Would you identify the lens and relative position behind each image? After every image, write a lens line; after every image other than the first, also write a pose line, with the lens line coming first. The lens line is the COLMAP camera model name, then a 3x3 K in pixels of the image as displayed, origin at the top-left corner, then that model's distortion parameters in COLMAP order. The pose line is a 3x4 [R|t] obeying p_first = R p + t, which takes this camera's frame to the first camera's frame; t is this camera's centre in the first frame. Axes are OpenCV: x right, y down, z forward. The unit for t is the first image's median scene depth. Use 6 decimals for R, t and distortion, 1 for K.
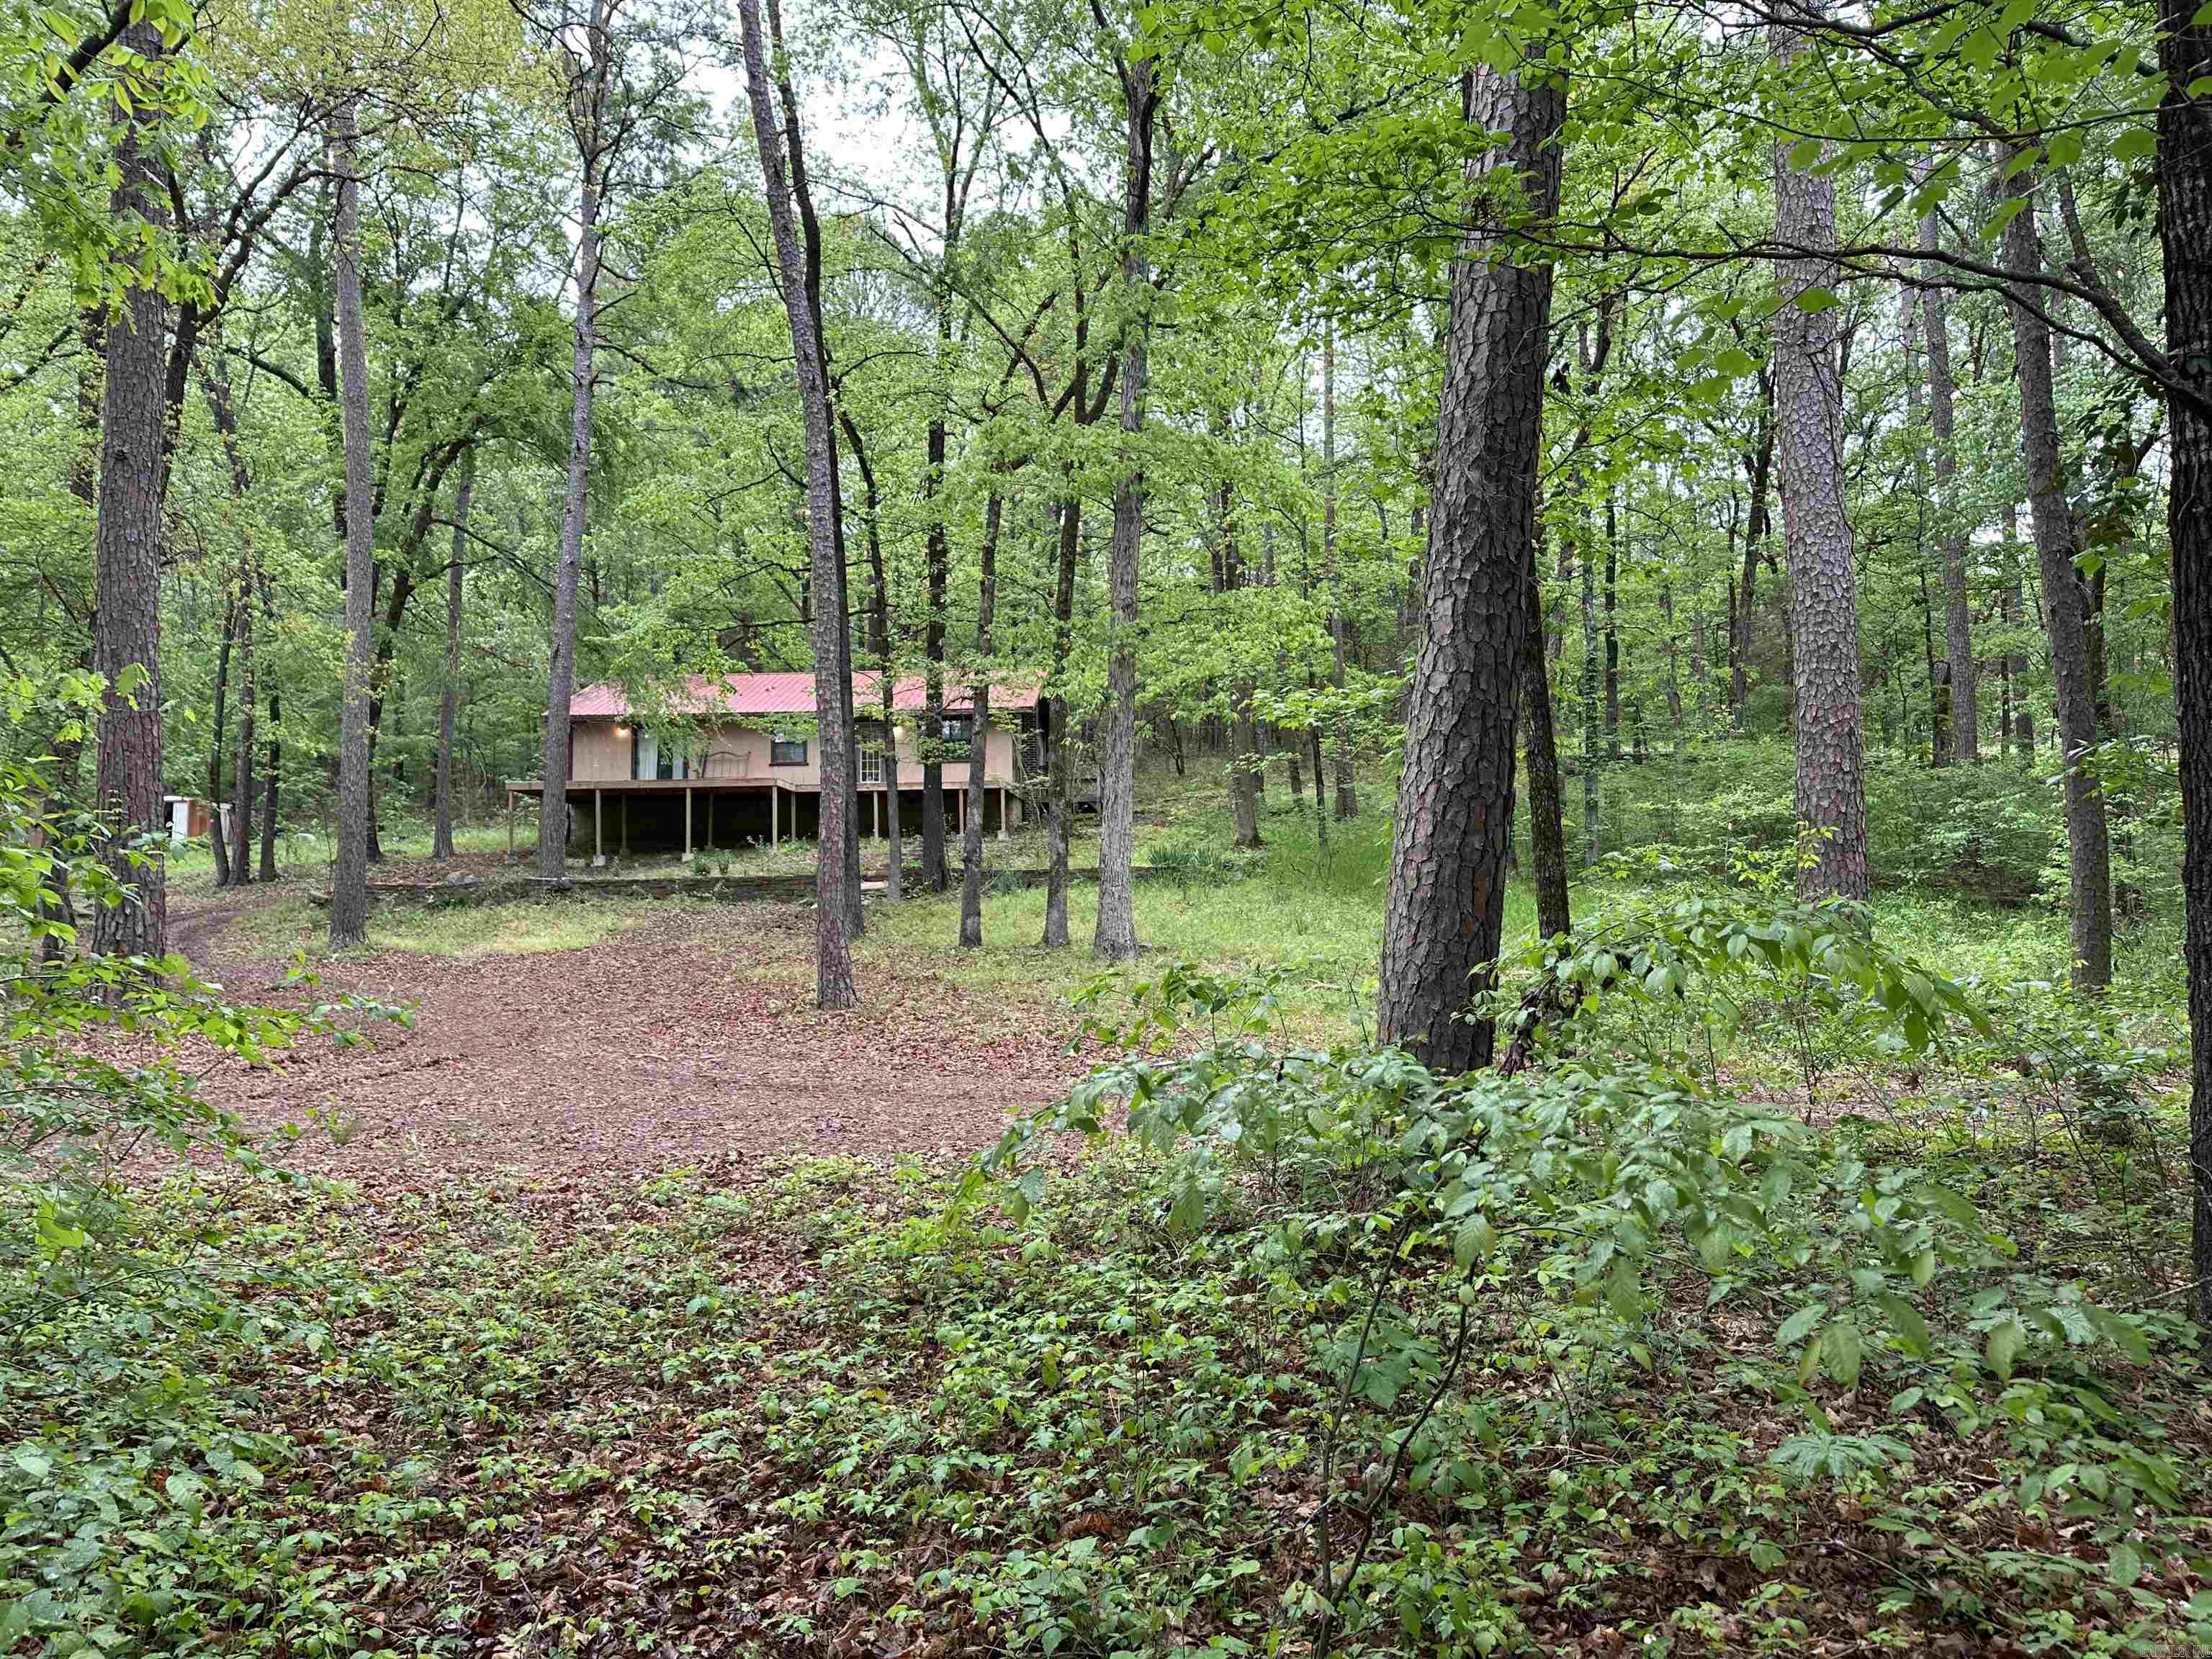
lens RADIAL K [[1544.1, 0, 1125.8], [0, 1544.1, 849.3], [0, 0, 1]] dist [0.008000, -0.006352]
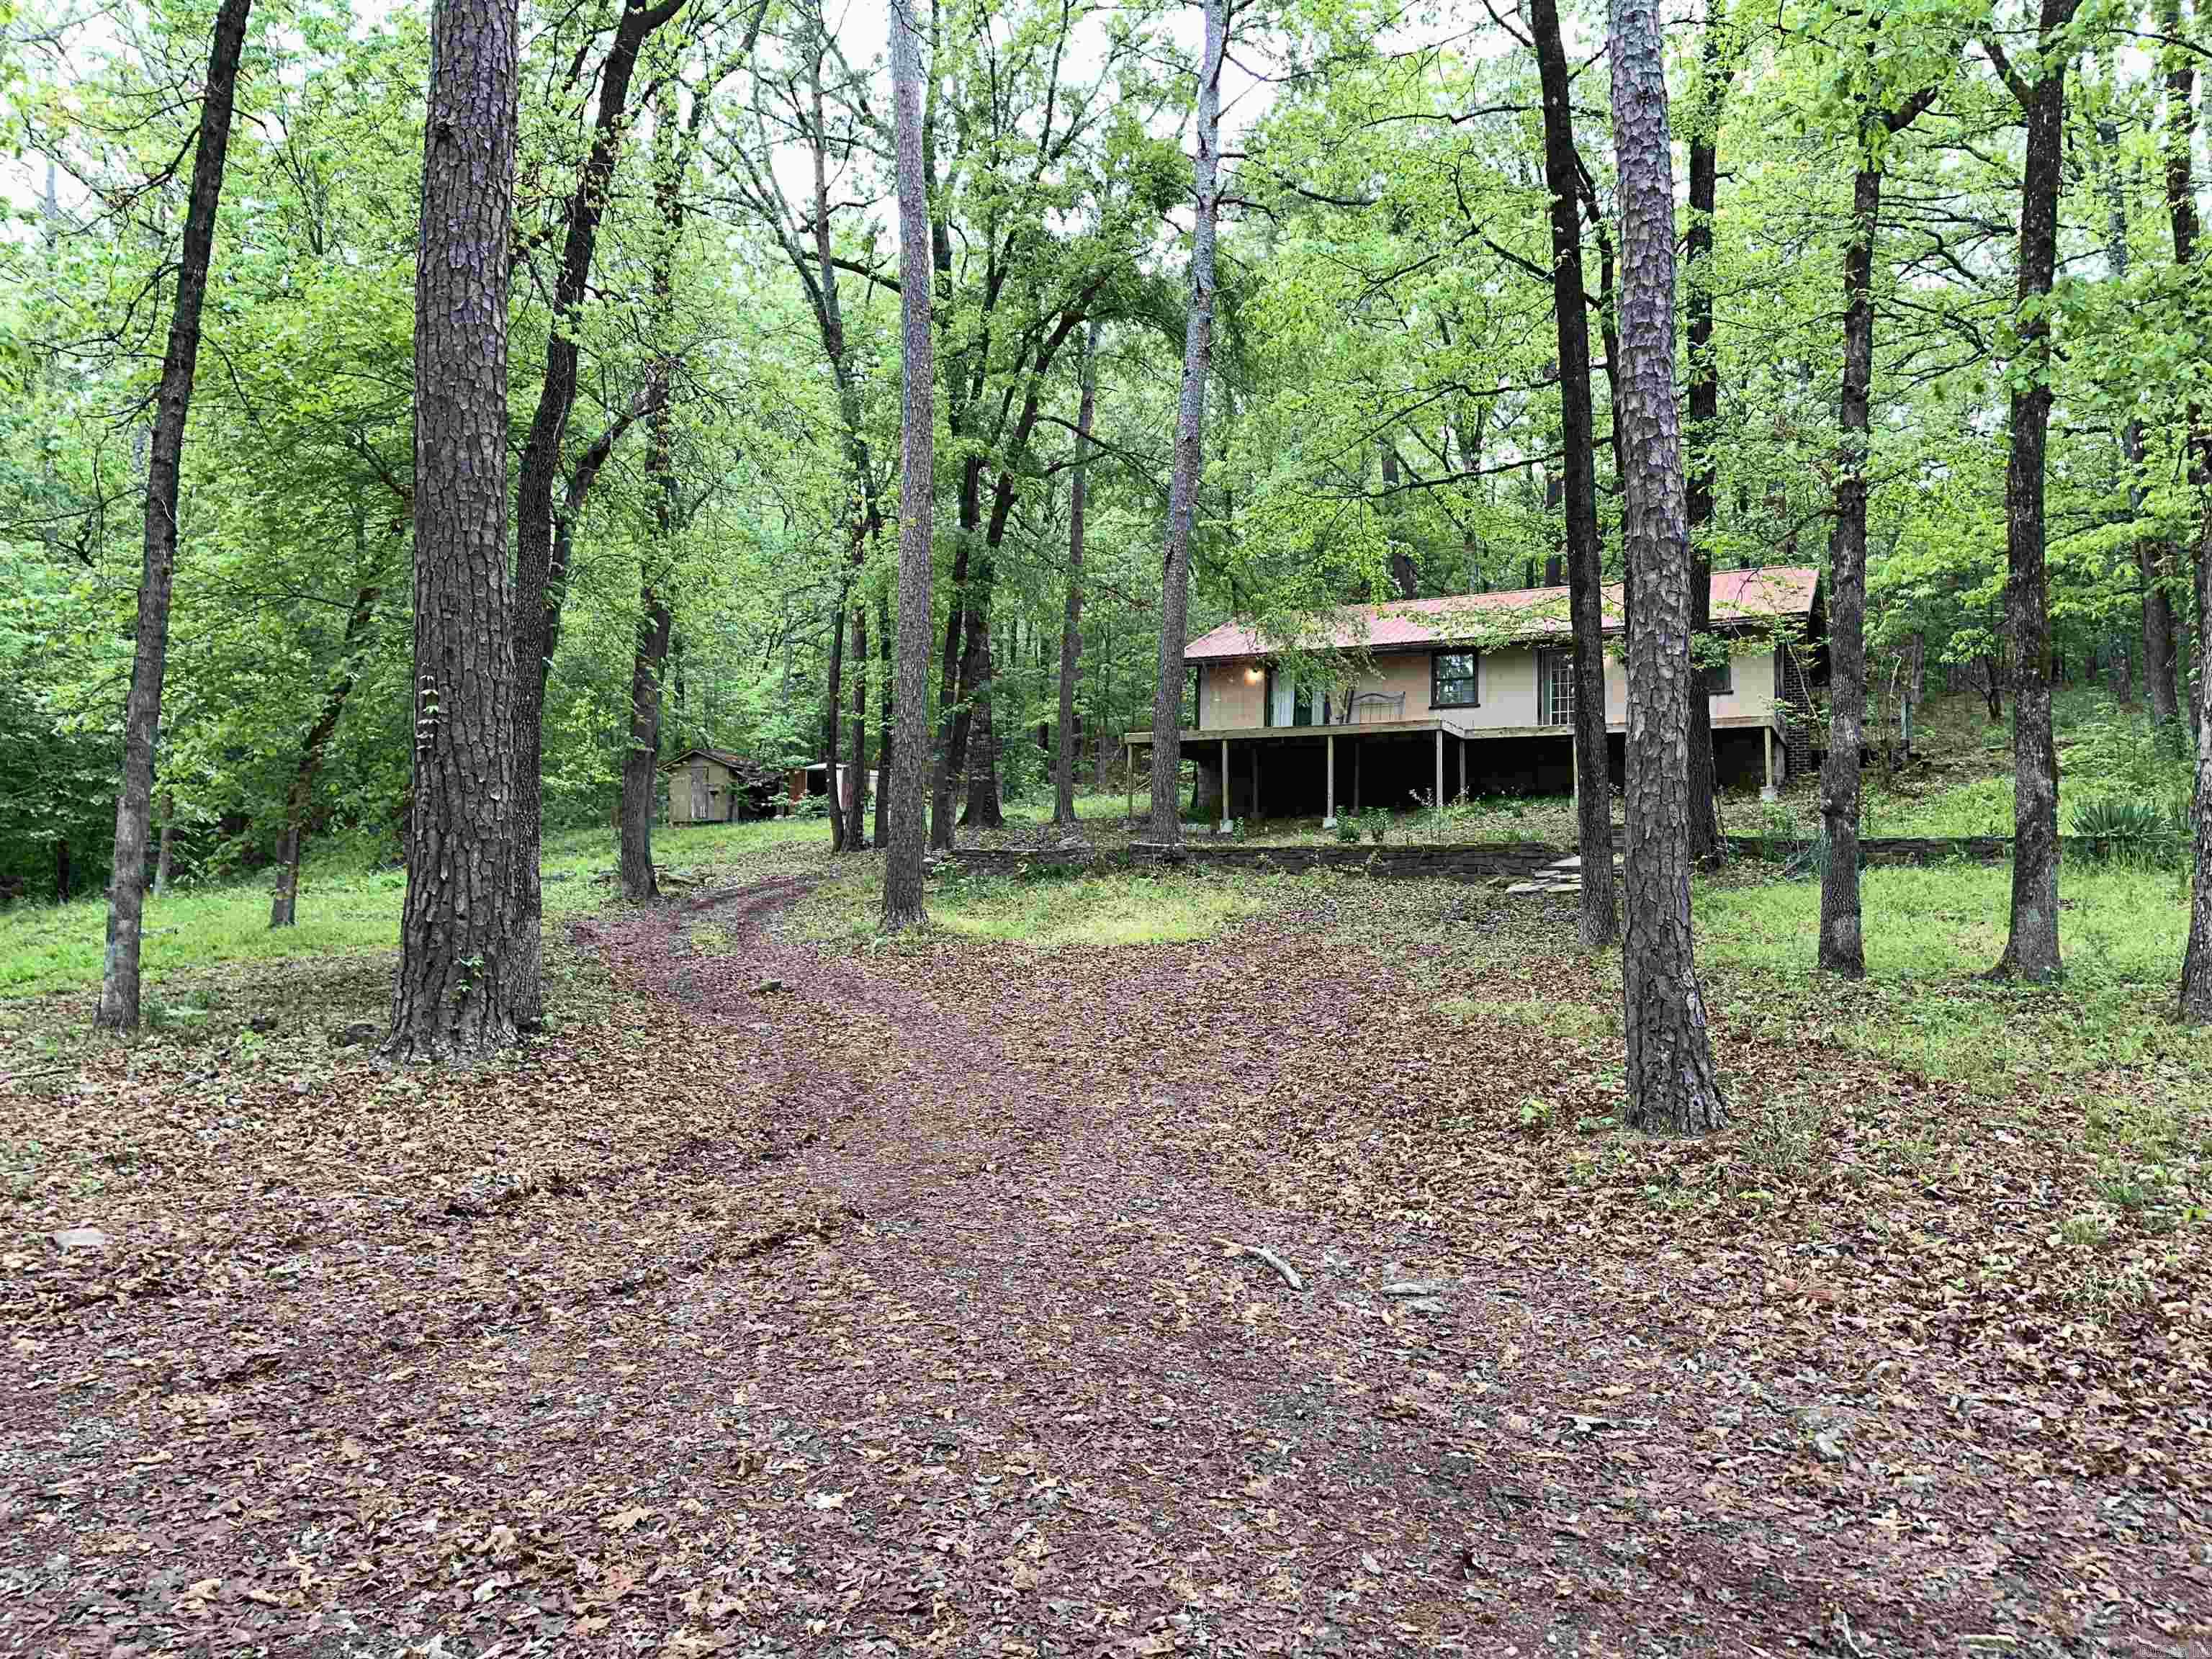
lens RADIAL K [[1544.1, 0, 1125.8], [0, 1544.1, 849.3], [0, 0, 1]] dist [0.008000, -0.006352]
pose [[0.919430, 0.011497, -0.393087, -0.073672], [-0.006093, 0.999869, 0.014993, 0.008734], [0.393208, -0.011390, 0.919379, 0.249036]]
